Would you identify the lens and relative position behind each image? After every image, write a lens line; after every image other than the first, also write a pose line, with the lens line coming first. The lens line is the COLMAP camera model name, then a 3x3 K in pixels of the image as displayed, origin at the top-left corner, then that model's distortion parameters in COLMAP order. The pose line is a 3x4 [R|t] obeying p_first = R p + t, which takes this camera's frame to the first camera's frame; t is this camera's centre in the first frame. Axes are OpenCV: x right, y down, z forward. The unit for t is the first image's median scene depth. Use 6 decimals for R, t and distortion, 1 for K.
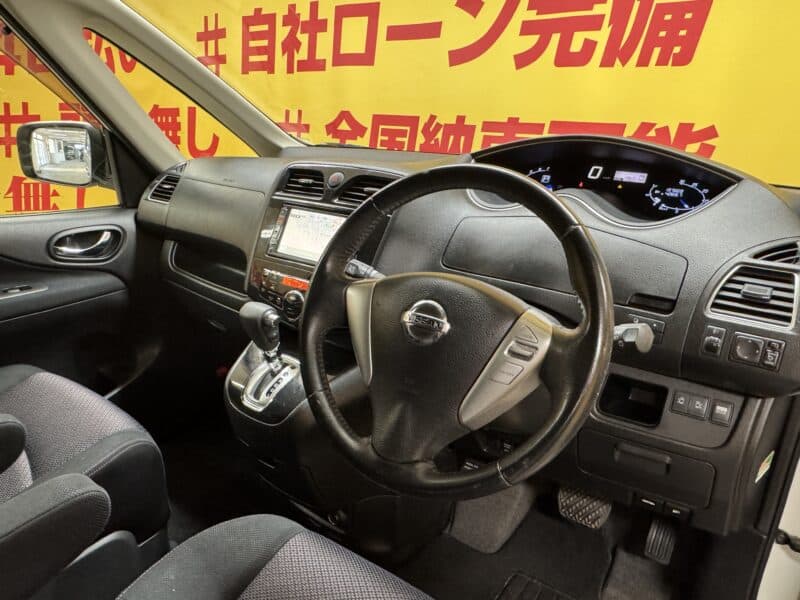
lens RADIAL K [[571.2, 0, 385.0], [0, 571.2, 298.4], [0, 0, 1]] dist [0.004222, 0.008656]
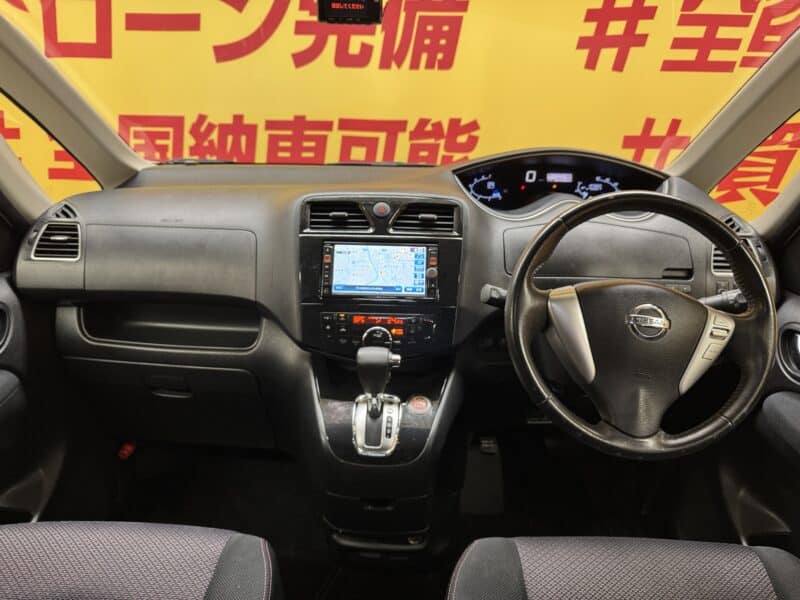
lens RADIAL K [[577.7, 0, 400.0], [0, 577.7, 300.0], [0, 0, 1]] dist [0.030013, -0.038004]
pose [[0.812449, -0.209299, 0.544170, -0.299805], [0.192798, 0.977281, 0.088035, -0.063456], [-0.550233, 0.033391, 0.834343, 0.066683]]
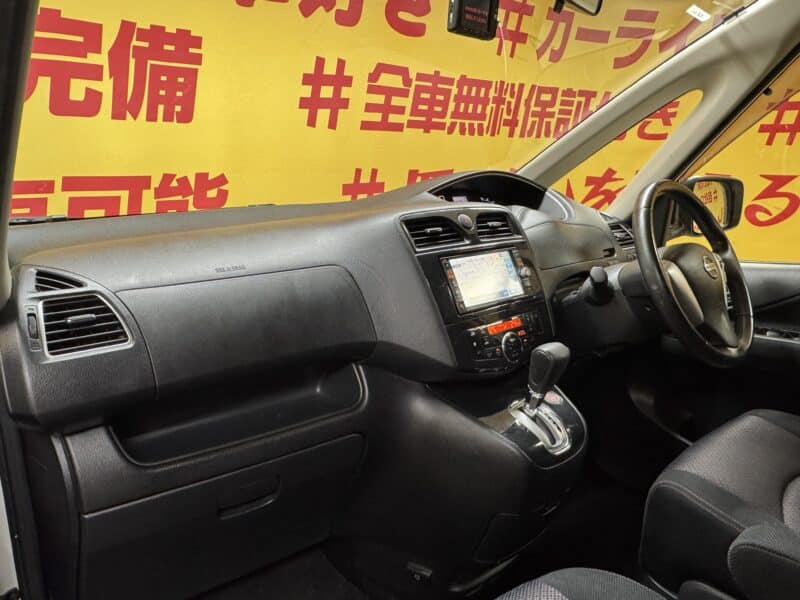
lens RADIAL K [[571.2, 0, 385.0], [0, 571.2, 298.4], [0, 0, 1]] dist [0.004222, 0.008656]
pose [[0.215338, -0.240323, 0.946506, -0.512819], [0.330945, 0.929849, 0.160801, -0.135697], [-0.918752, 0.278615, 0.279766, 0.416358]]
